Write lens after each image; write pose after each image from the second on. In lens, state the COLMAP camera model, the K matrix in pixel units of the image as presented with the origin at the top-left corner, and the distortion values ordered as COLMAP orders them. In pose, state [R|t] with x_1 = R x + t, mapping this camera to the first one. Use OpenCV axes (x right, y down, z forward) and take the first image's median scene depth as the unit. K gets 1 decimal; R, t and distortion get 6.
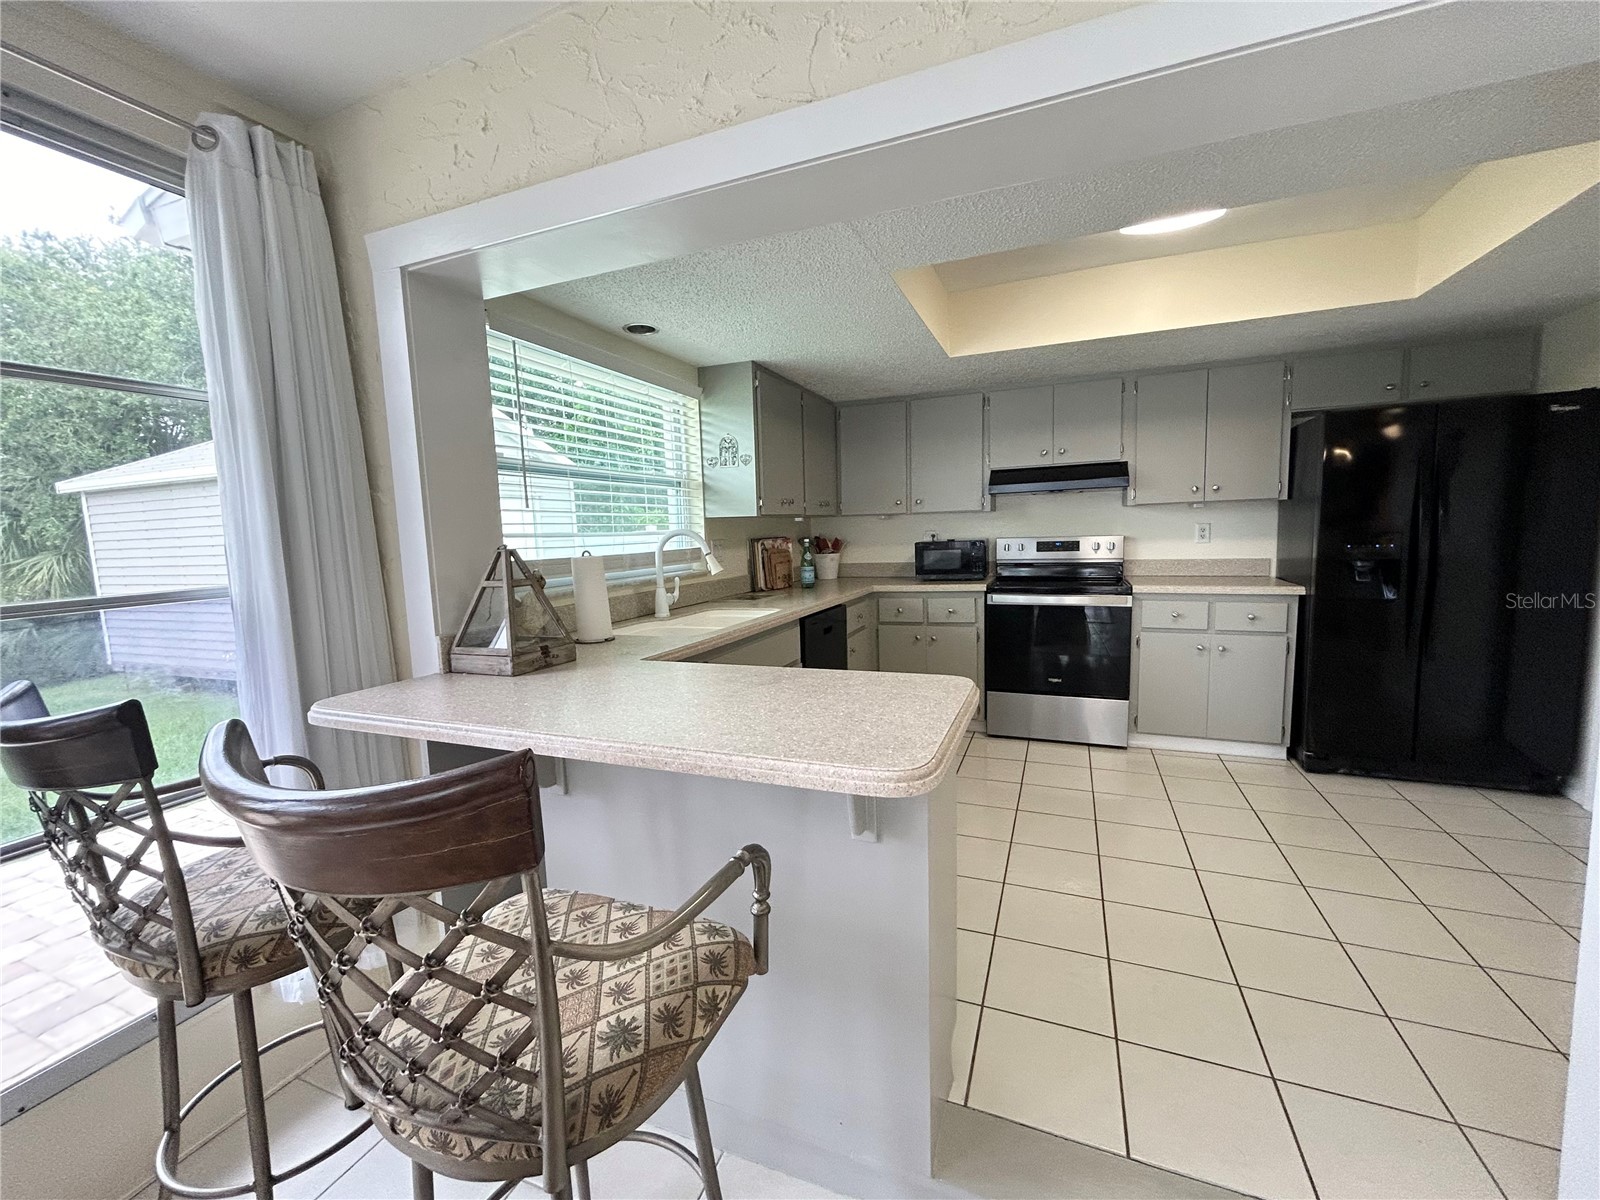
lens RADIAL K [[647.9, 0, 795.9], [0, 647.9, 600.8], [0, 0, 1]] dist [-0.000972, 0.000772]
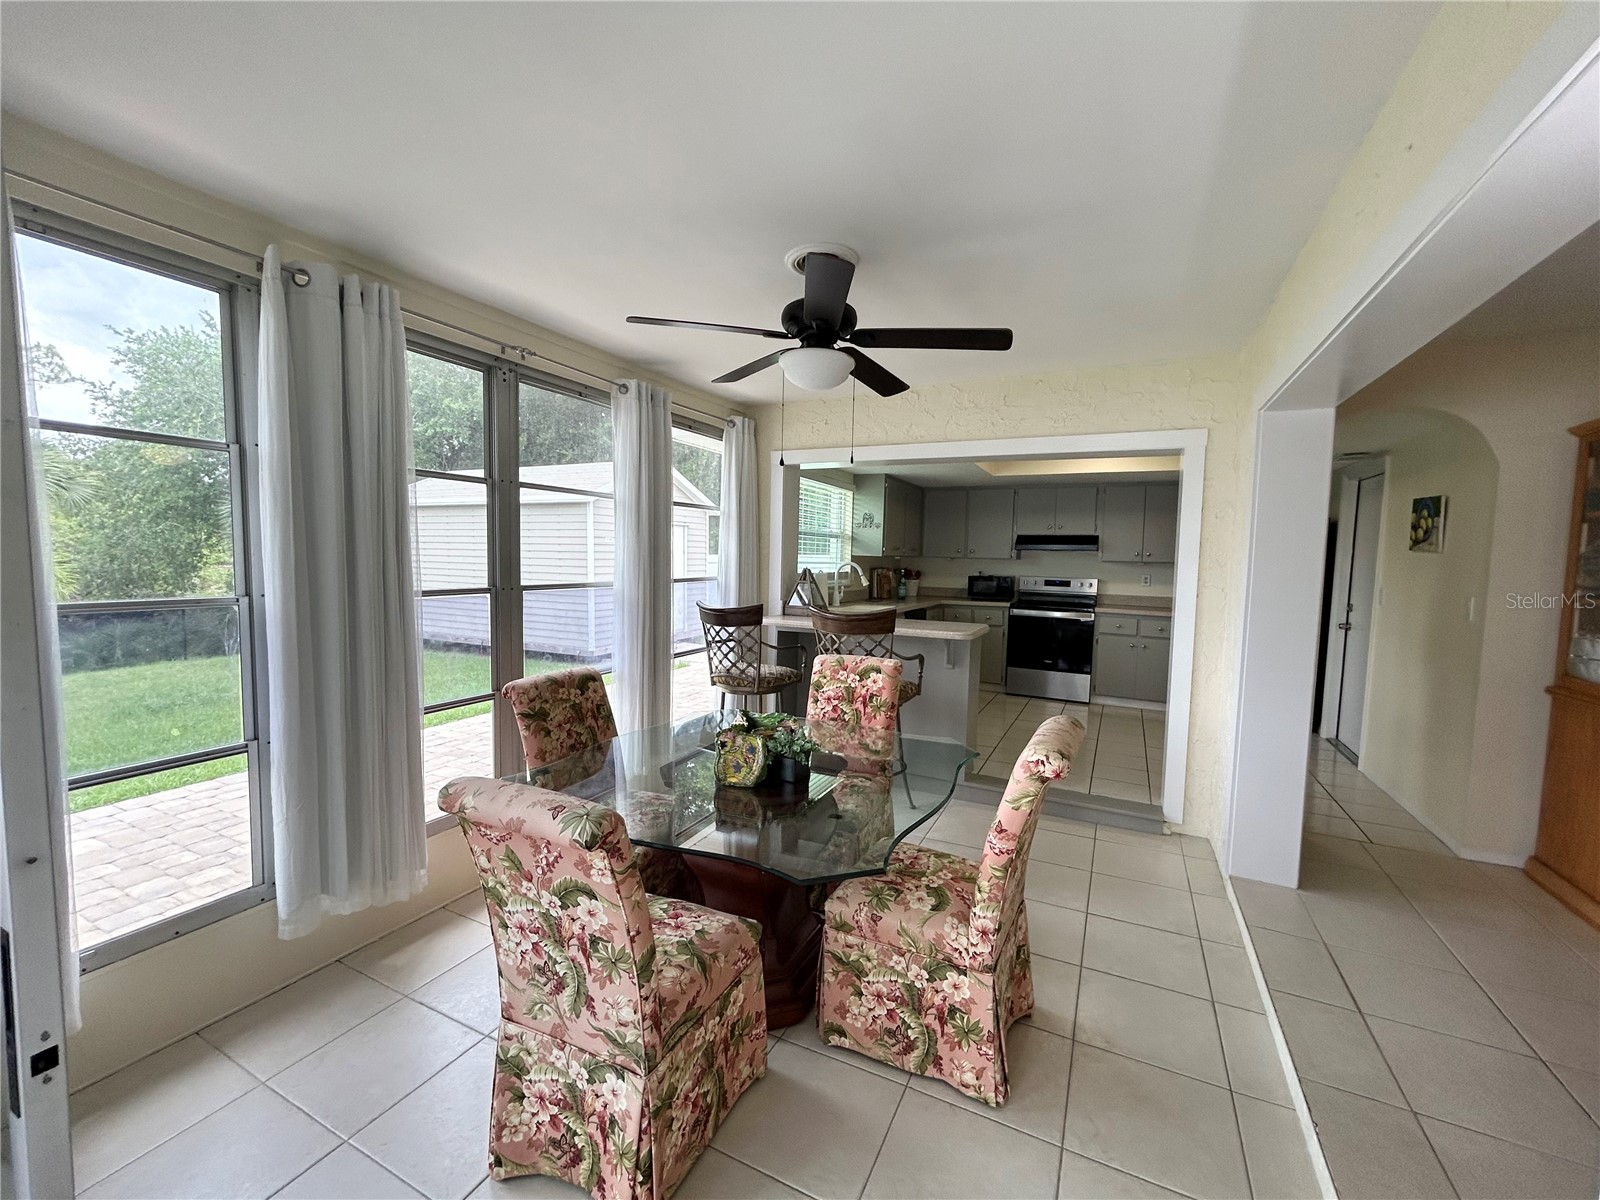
lens RADIAL K [[647.9, 0, 794.3], [0, 647.9, 599.9], [0, 0, 1]] dist [-0.000972, 0.000772]
pose [[0.995241, 0.061129, -0.075884, -0.147537], [-0.064167, 0.997205, -0.038267, 0.071715], [0.073332, 0.042954, 0.996382, -0.770683]]
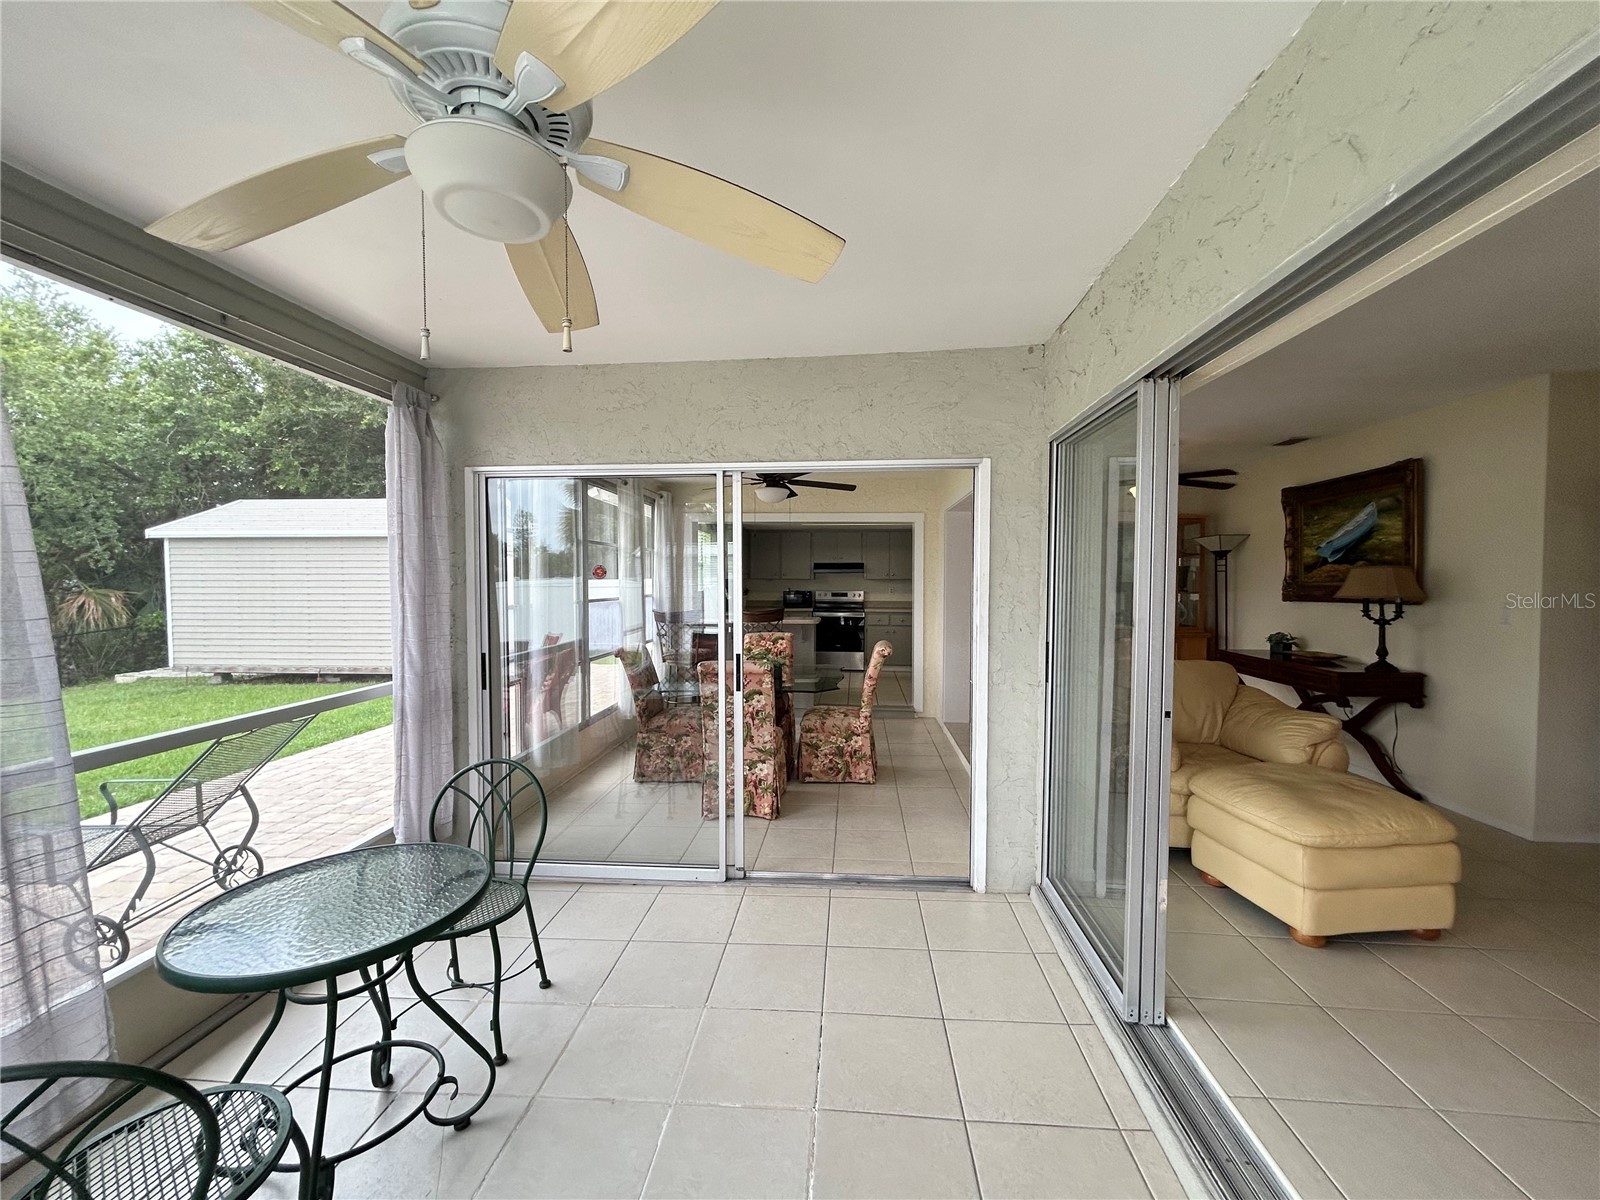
lens RADIAL K [[647.9, 0, 799.0], [0, 647.9, 602.8], [0, 0, 1]] dist [-0.000972, 0.000772]
pose [[0.953596, 0.025433, 0.300015, -0.549461], [-0.000862, 0.996653, -0.081750, 0.168739], [-0.301089, 0.077698, 0.950425, -1.475149]]
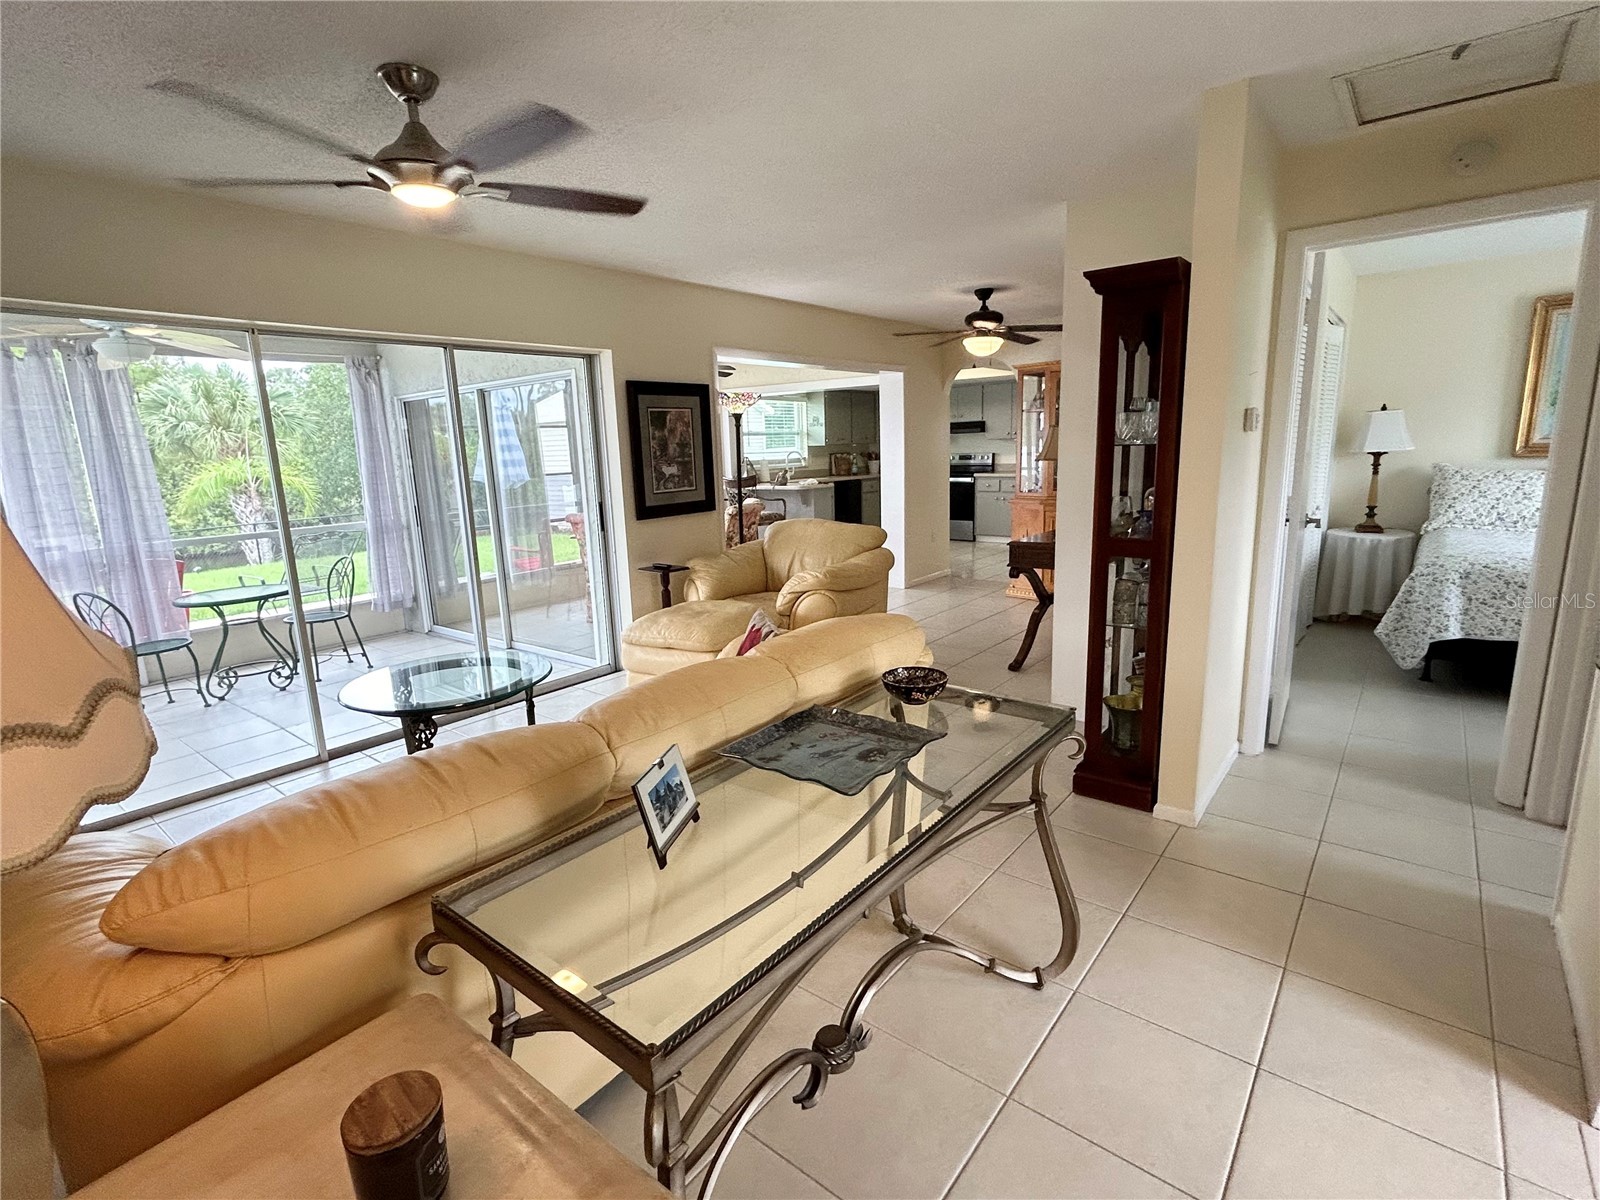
lens RADIAL K [[767.8, 0, 791.6], [0, 767.8, 601.9], [0, 0, 1]] dist [0.002913, -0.000422]
pose [[0.955570, 0.058868, -0.288828, 0.716066], [-0.029674, 0.994089, 0.104436, 0.174620], [0.293268, -0.091226, 0.951668, -2.003725]]
